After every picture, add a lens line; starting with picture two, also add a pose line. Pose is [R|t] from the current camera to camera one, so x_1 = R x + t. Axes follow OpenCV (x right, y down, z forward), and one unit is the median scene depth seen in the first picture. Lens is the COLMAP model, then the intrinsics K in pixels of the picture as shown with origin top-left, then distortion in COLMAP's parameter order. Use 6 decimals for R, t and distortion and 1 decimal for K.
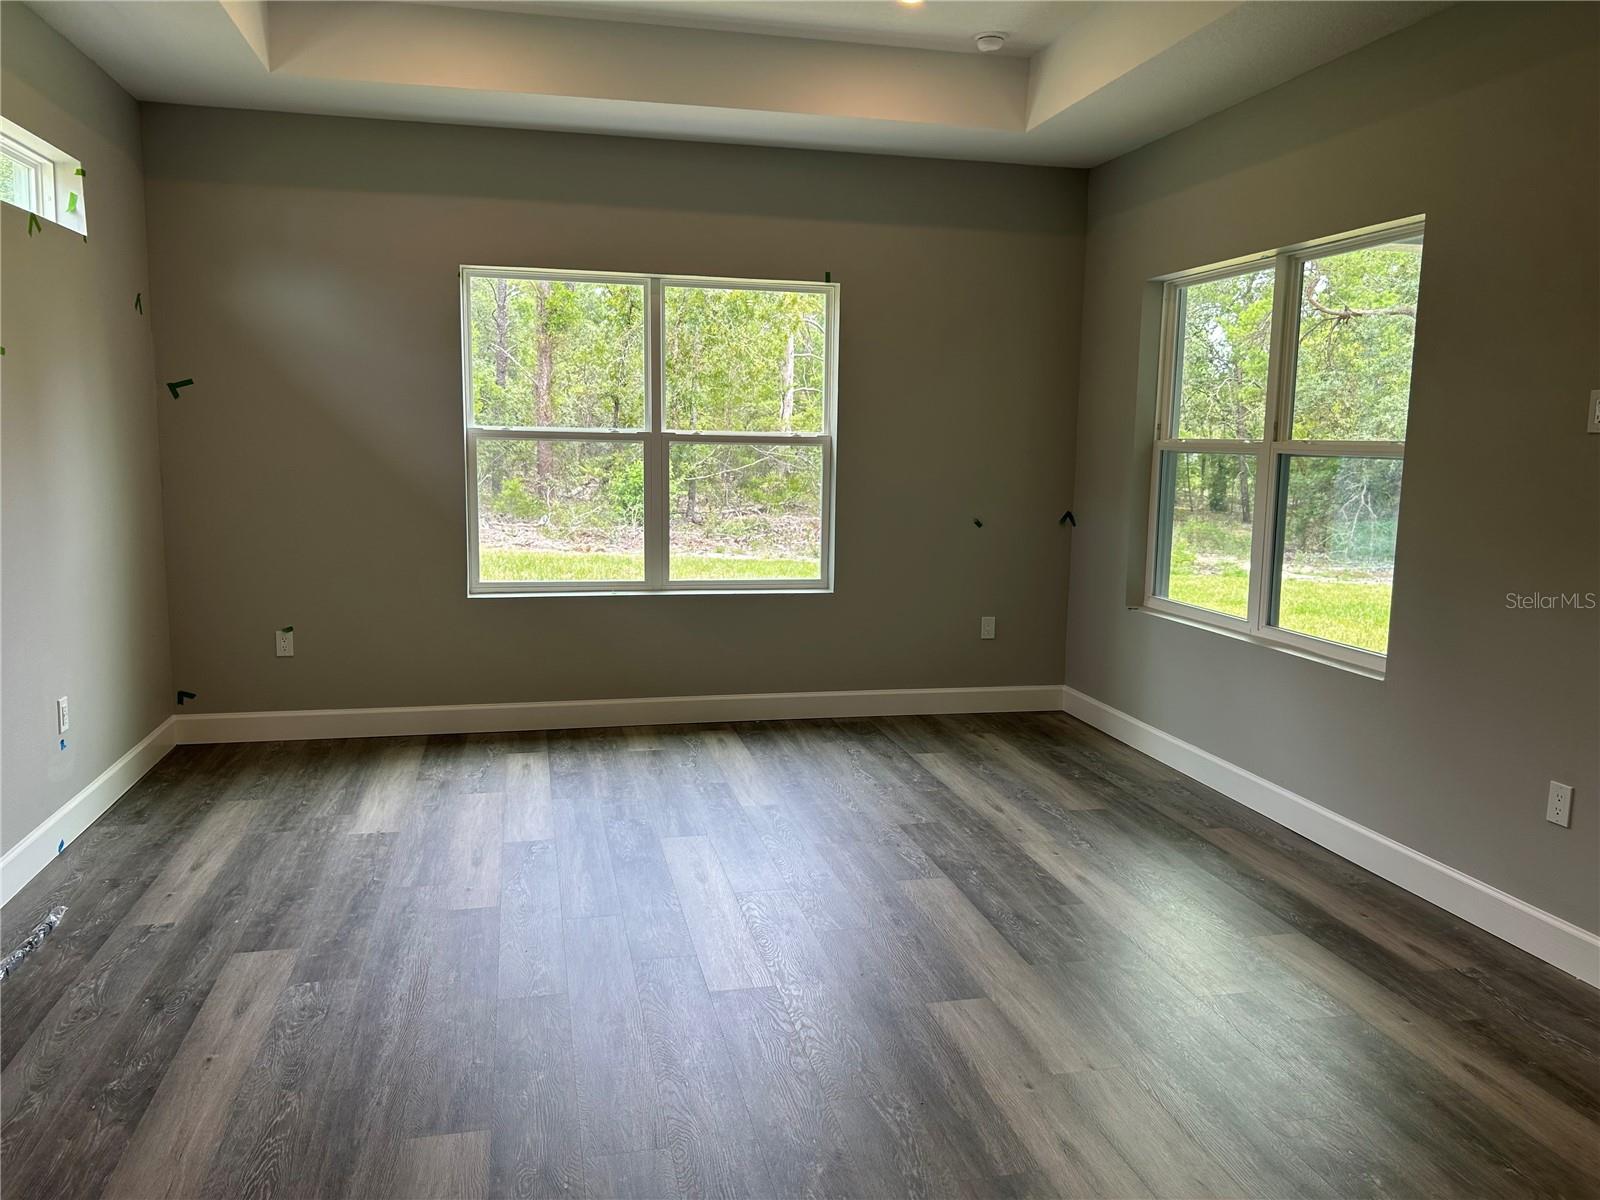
lens RADIAL K [[1205.6, 0, 778.8], [0, 1205.6, 576.4], [0, 0, 1]] dist [0.074406, -0.084674]
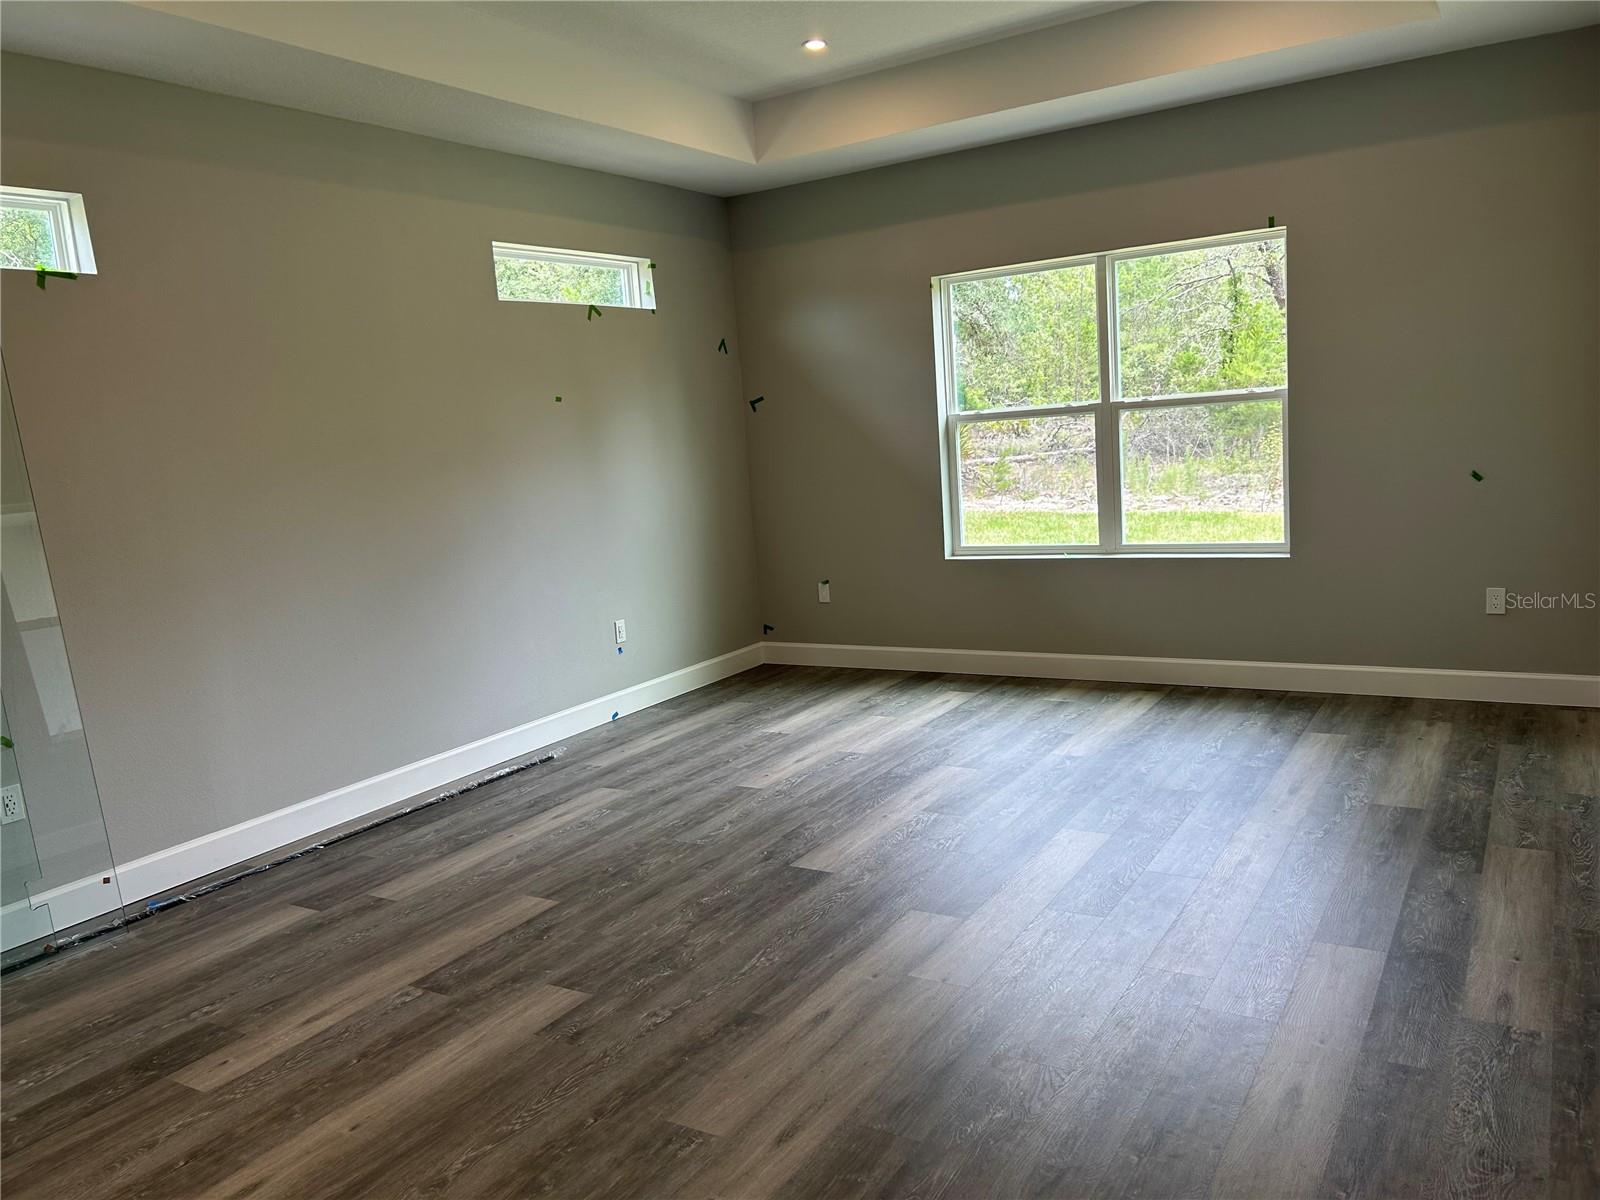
lens RADIAL K [[1205.6, 0, 778.8], [0, 1205.6, 576.4], [0, 0, 1]] dist [0.074406, -0.084674]
pose [[0.703571, 0.020232, -0.710337, 0.469990], [0.002131, 0.999530, 0.030579, -0.001625], [0.710621, -0.023028, 0.703198, 0.056109]]
